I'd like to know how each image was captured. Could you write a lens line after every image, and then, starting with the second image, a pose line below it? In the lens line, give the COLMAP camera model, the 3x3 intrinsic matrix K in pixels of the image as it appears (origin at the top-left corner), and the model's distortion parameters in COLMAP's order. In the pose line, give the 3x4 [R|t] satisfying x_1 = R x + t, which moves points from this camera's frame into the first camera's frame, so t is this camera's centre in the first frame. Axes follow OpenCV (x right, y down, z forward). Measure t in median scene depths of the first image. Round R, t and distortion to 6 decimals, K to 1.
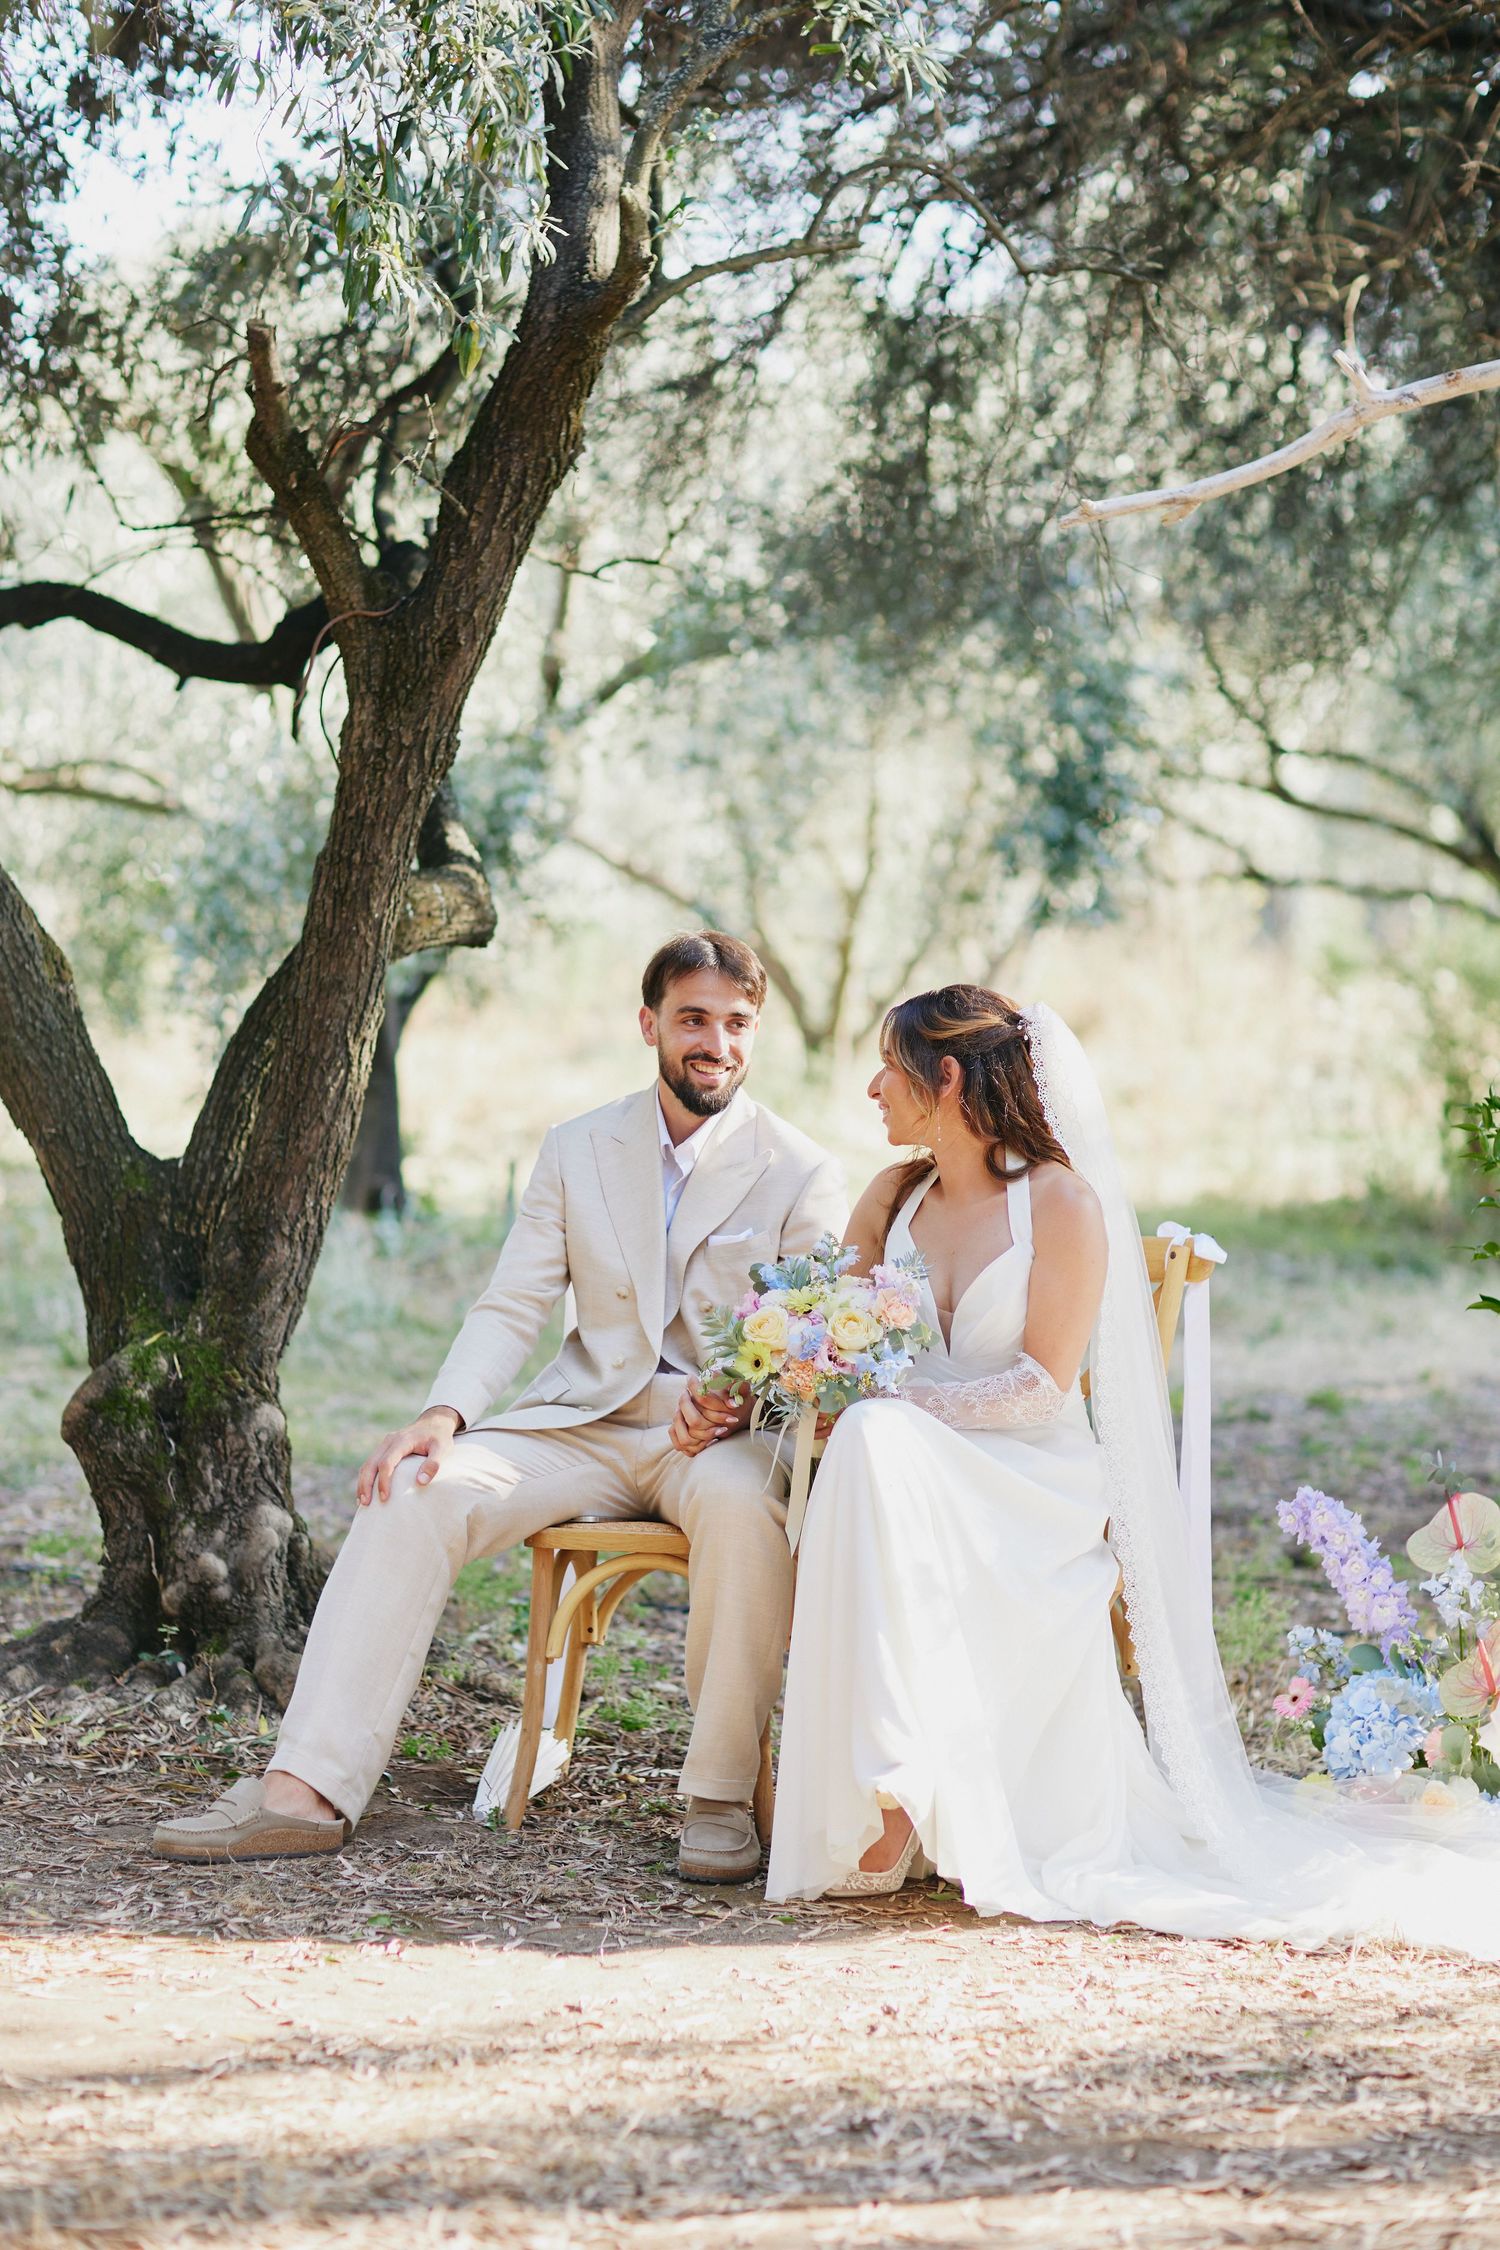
lens RADIAL K [[5379.3, 0, 750.0], [0, 5379.3, 1125.0], [0, 0, 1]] dist [-0.103734, -0.843315]
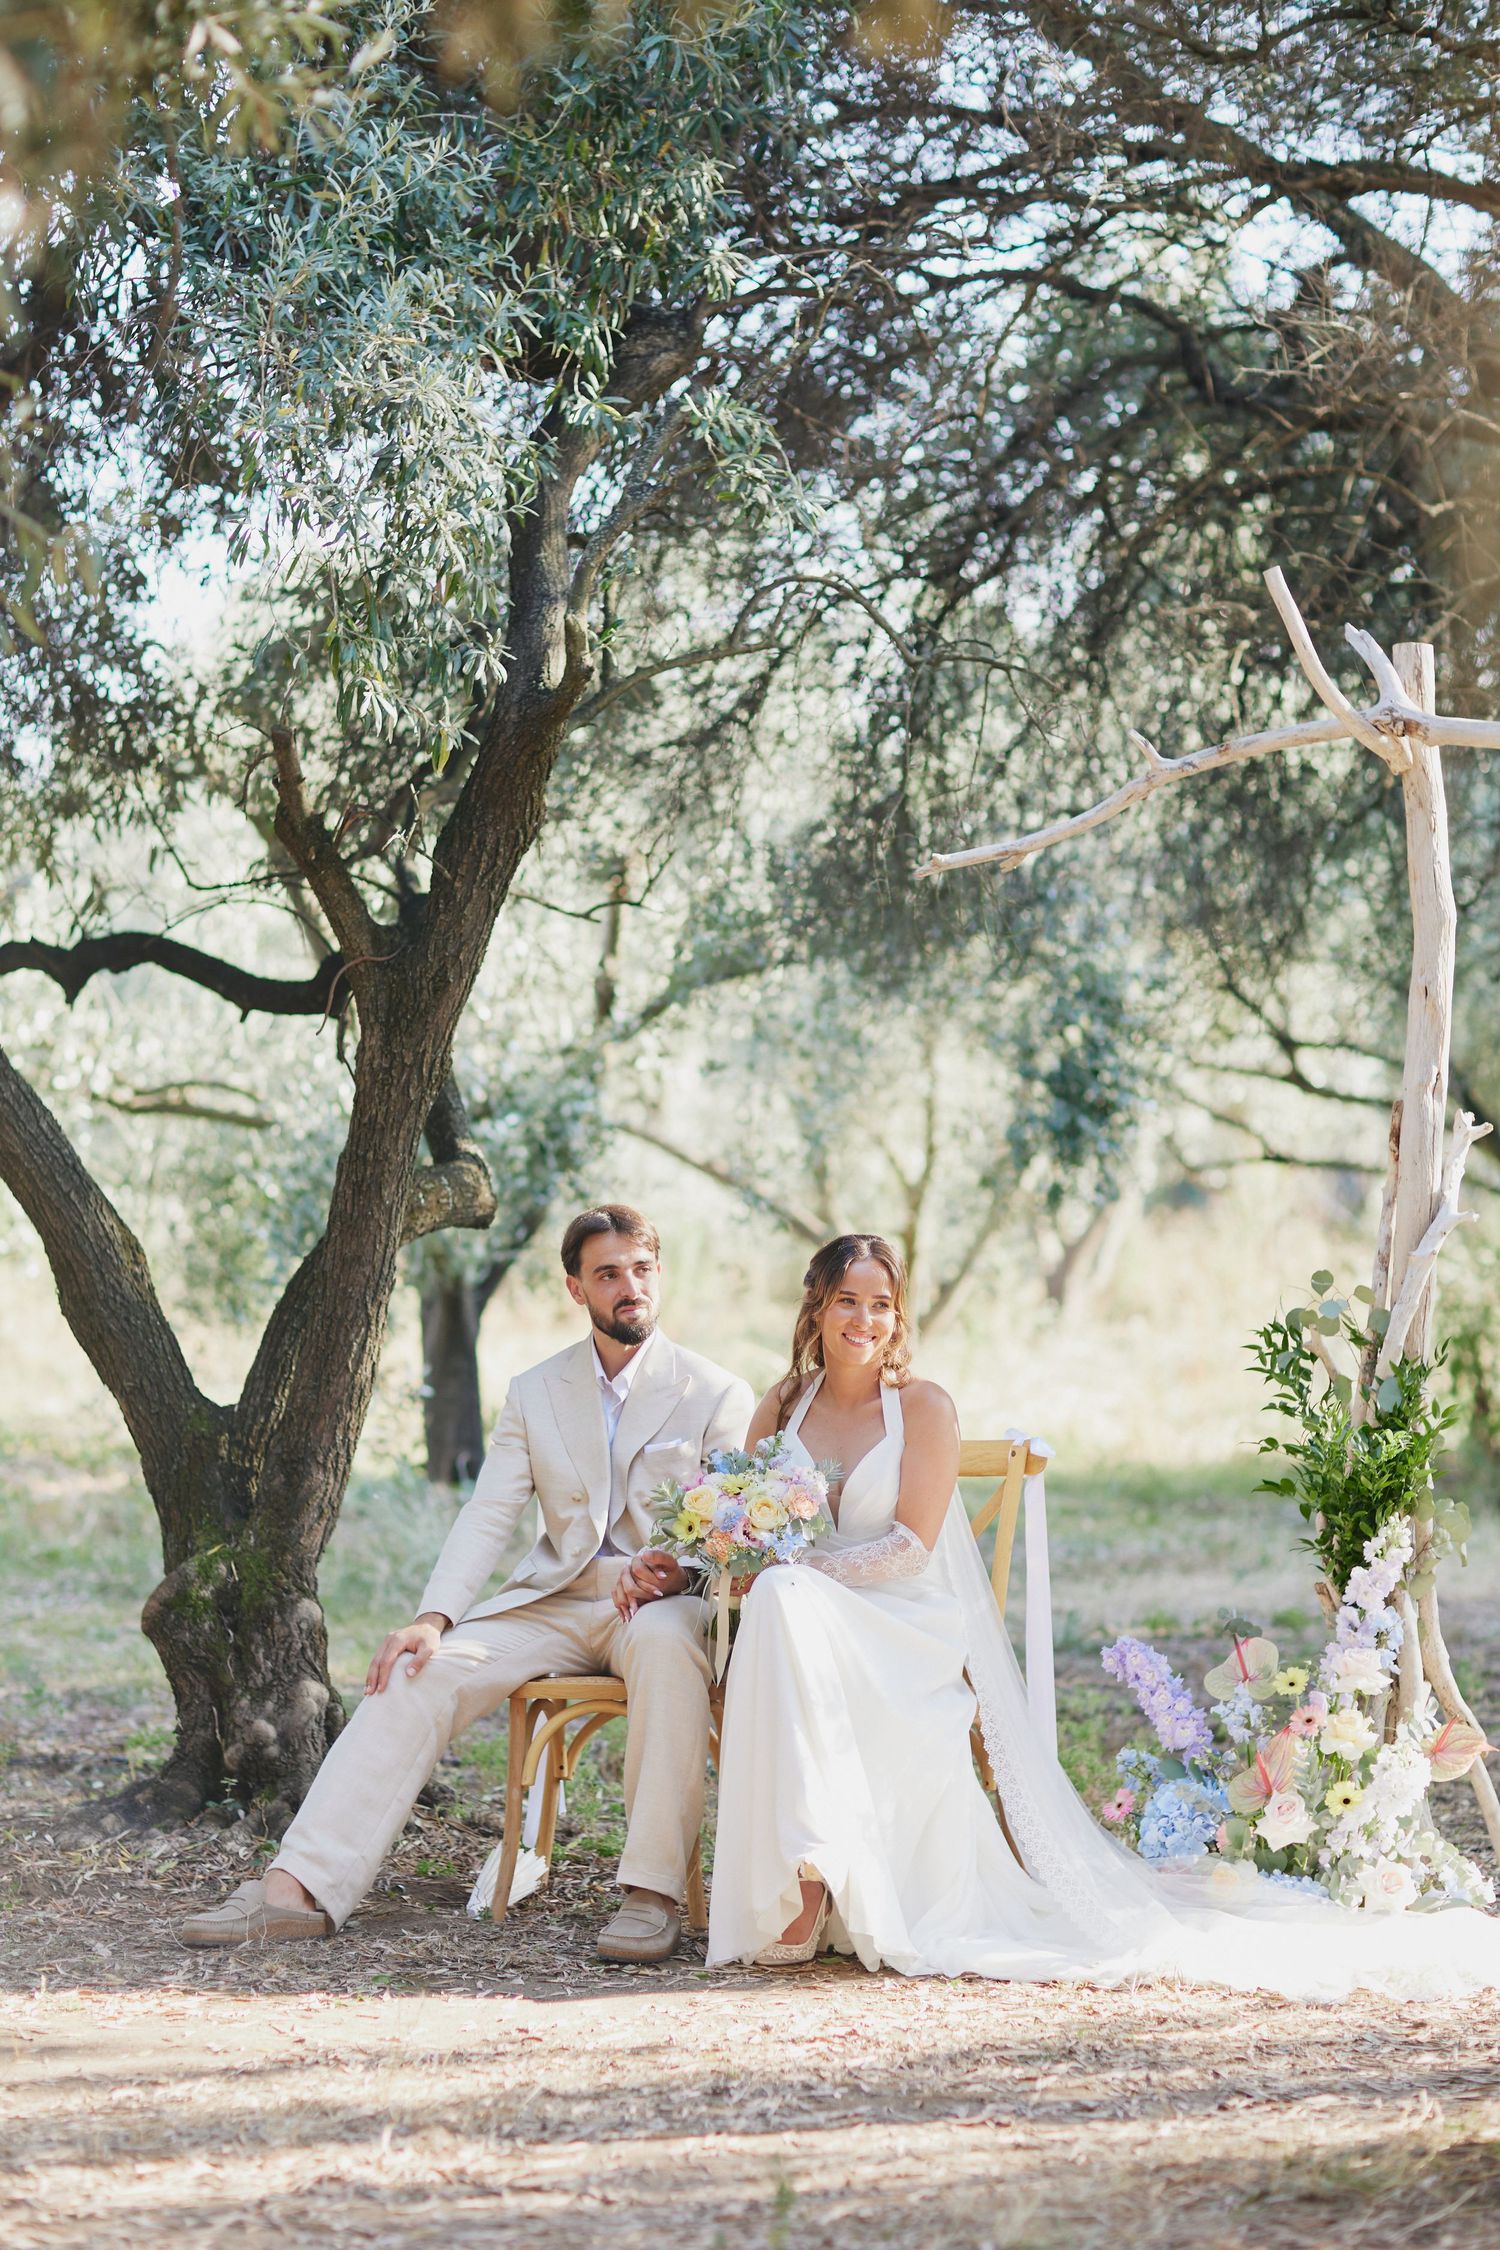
lens RADIAL K [[5500.1, 0, 750.0], [0, 5500.1, 1125.0], [0, 0, 1]] dist [-0.103808, -0.653316]
pose [[0.999177, -0.026684, -0.030542, 0.053420], [0.024917, 0.998072, -0.056851, 0.017405], [0.032000, 0.056043, 0.997915, -0.262943]]
